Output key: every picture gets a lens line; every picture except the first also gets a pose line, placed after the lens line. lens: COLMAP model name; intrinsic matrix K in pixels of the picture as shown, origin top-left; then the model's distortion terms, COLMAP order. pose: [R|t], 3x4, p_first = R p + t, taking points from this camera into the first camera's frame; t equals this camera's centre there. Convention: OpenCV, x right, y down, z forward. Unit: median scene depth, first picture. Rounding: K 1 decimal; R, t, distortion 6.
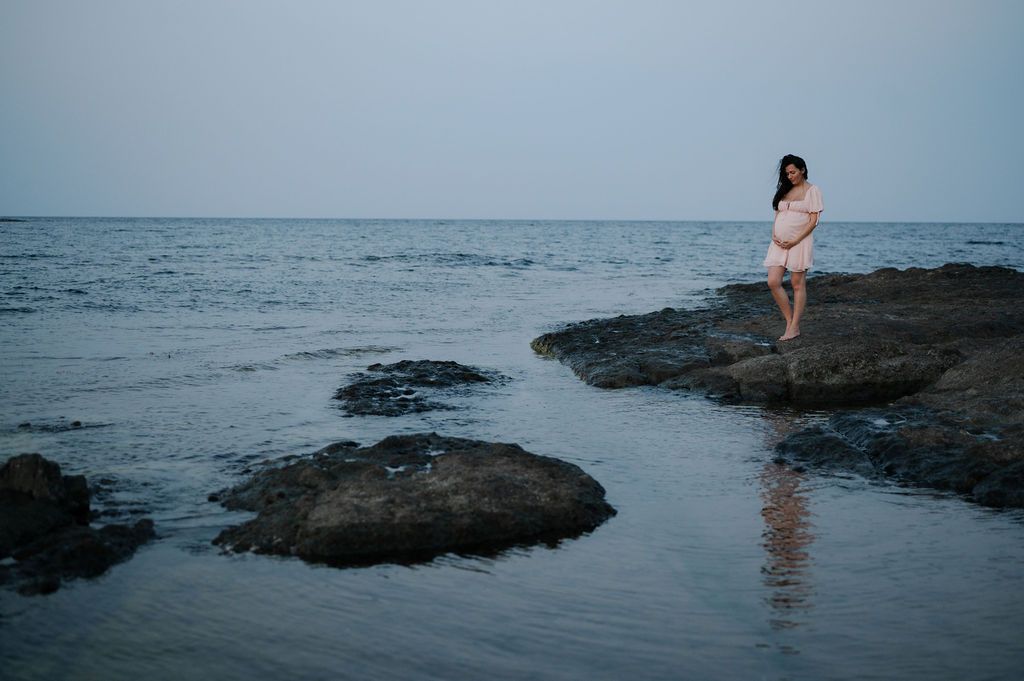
lens RADIAL K [[1547.7, 0, 512.0], [0, 1547.7, 340.5], [0, 0, 1]] dist [0.104542, 0.013868]
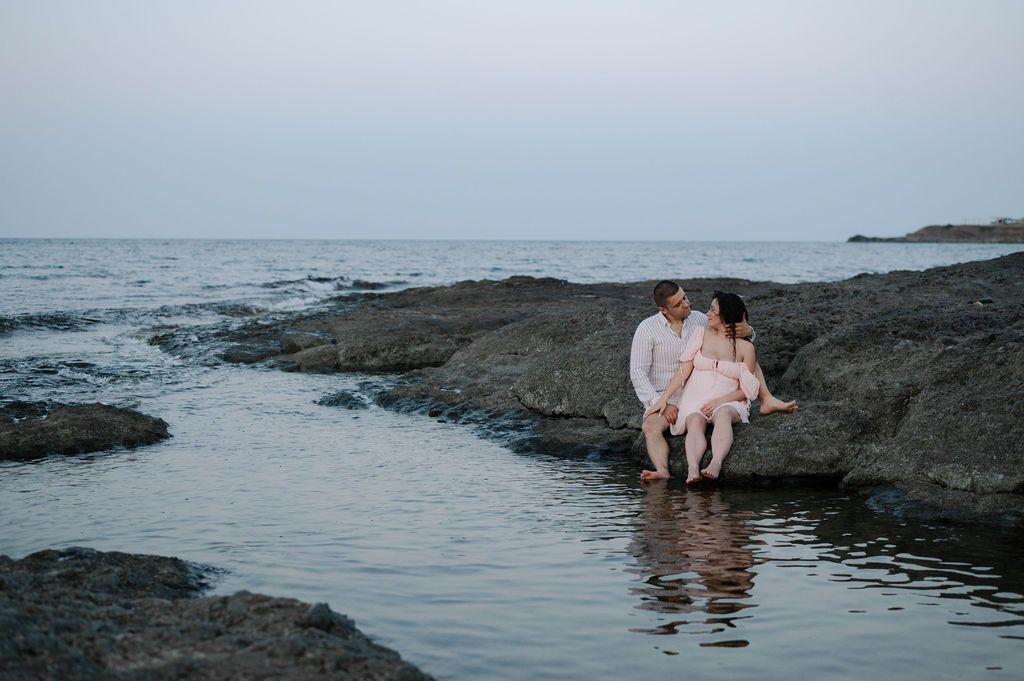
lens RADIAL K [[1540.1, 0, 512.0], [0, 1540.1, 340.5], [0, 0, 1]] dist [0.005602, 0.041807]
pose [[0.972819, -0.019984, 0.230701, 0.023047], [0.022609, 0.999706, -0.008737, 0.021131], [-0.230459, 0.013716, 0.972985, -0.280026]]
